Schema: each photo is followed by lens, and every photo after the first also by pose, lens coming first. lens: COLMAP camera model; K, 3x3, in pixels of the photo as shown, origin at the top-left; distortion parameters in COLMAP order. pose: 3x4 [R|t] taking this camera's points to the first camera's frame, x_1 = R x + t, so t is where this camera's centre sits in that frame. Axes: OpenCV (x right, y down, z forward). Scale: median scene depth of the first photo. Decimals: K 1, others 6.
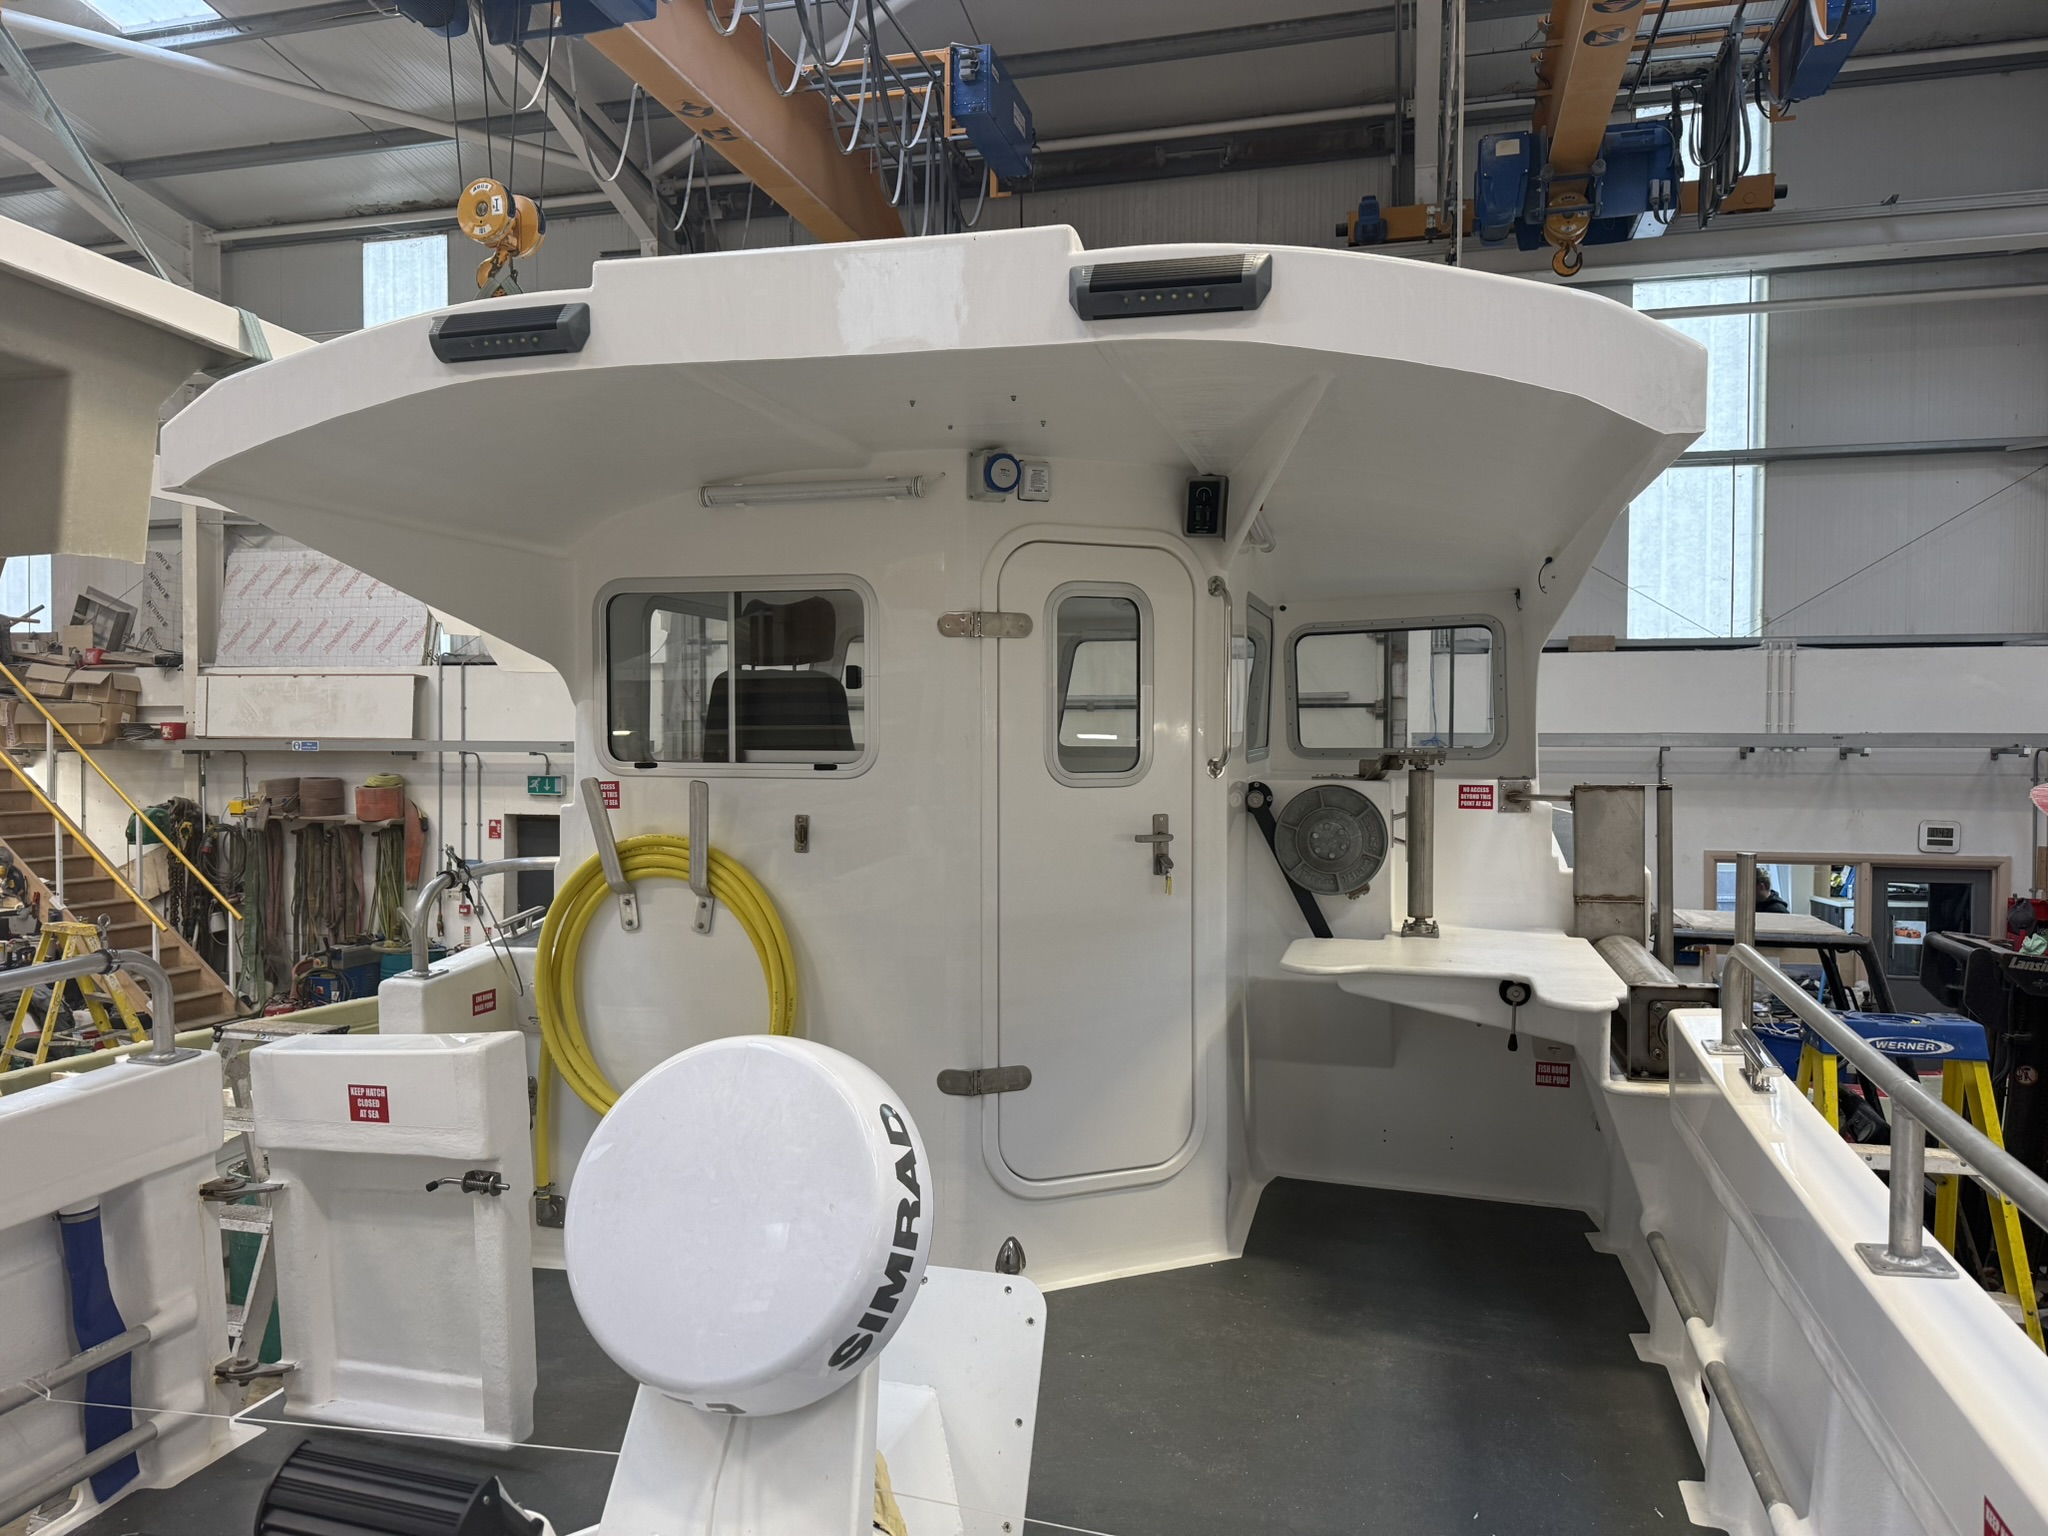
lens RADIAL K [[1446.4, 0, 1028.6], [0, 1446.4, 764.3], [0, 0, 1]] dist [0.090144, -0.128480]
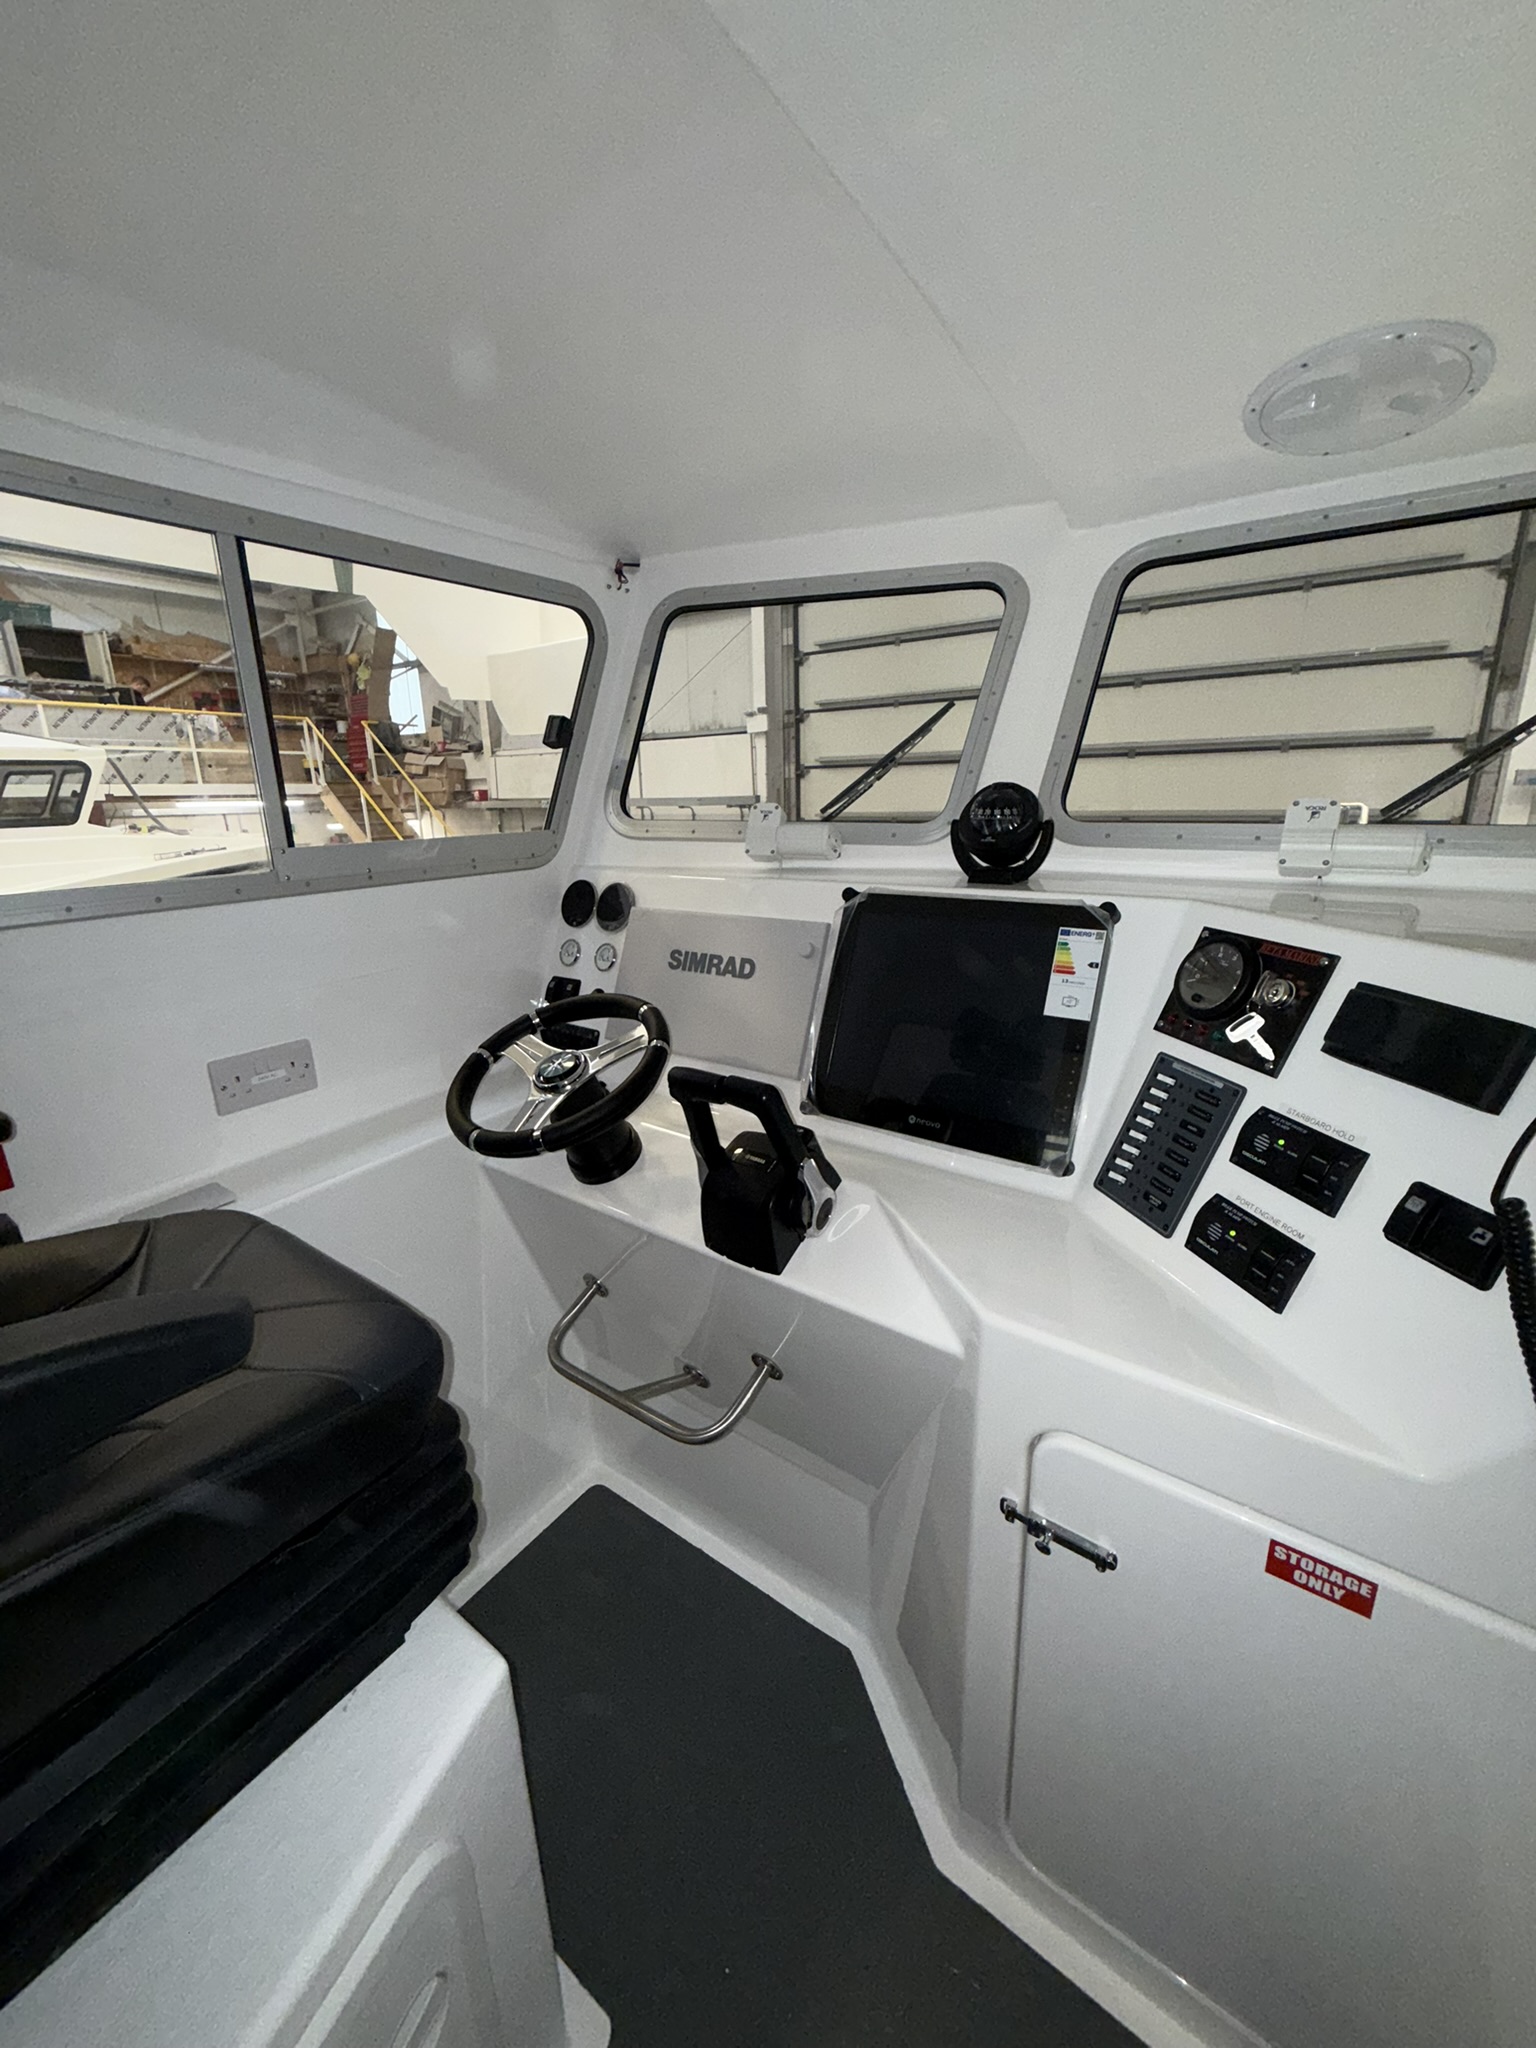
lens RADIAL K [[815.6, 0, 771.6], [0, 815.6, 1018.3], [0, 0, 1]] dist [0.000242, 0.000125]
pose [[0.937930, 0.070595, -0.339563, 0.030502], [0.018950, 0.967171, 0.253419, -0.022853], [0.346305, -0.244125, 0.905801, 0.825680]]
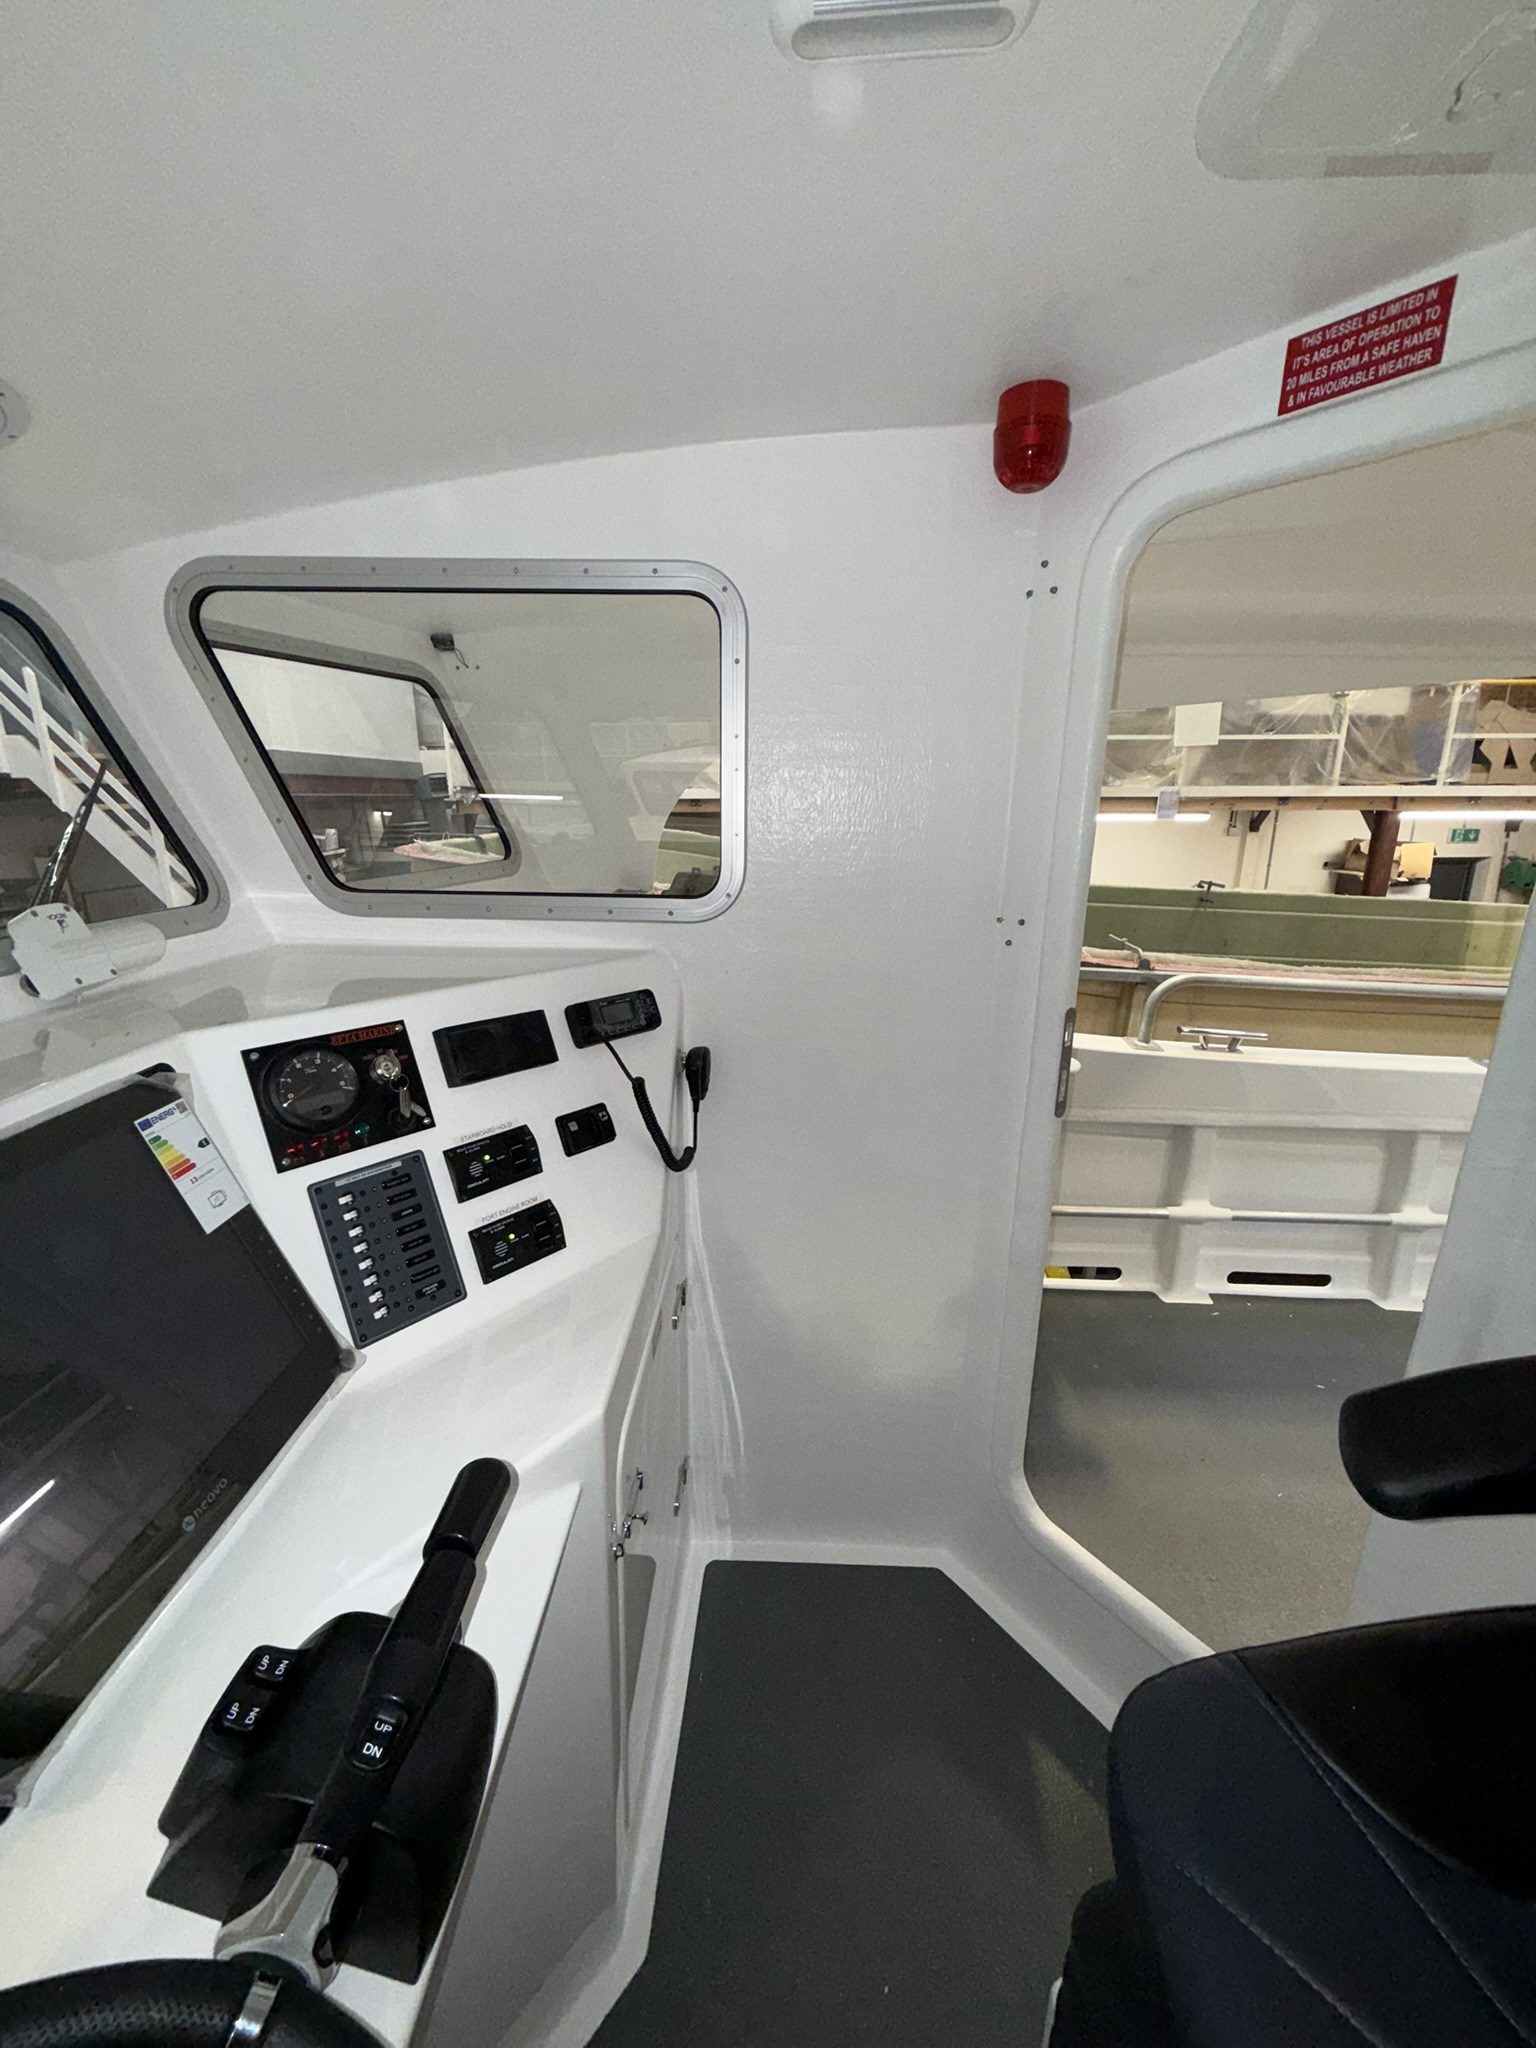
lens RADIAL K [[815.6, 0, 771.6], [0, 815.6, 1018.3], [0, 0, 1]] dist [0.000242, 0.000125]
pose [[-0.232360, -0.261850, 0.936720, -0.135820], [0.018985, 0.961675, 0.273535, -0.045485], [-0.972444, 0.081343, -0.218484, 0.982318]]
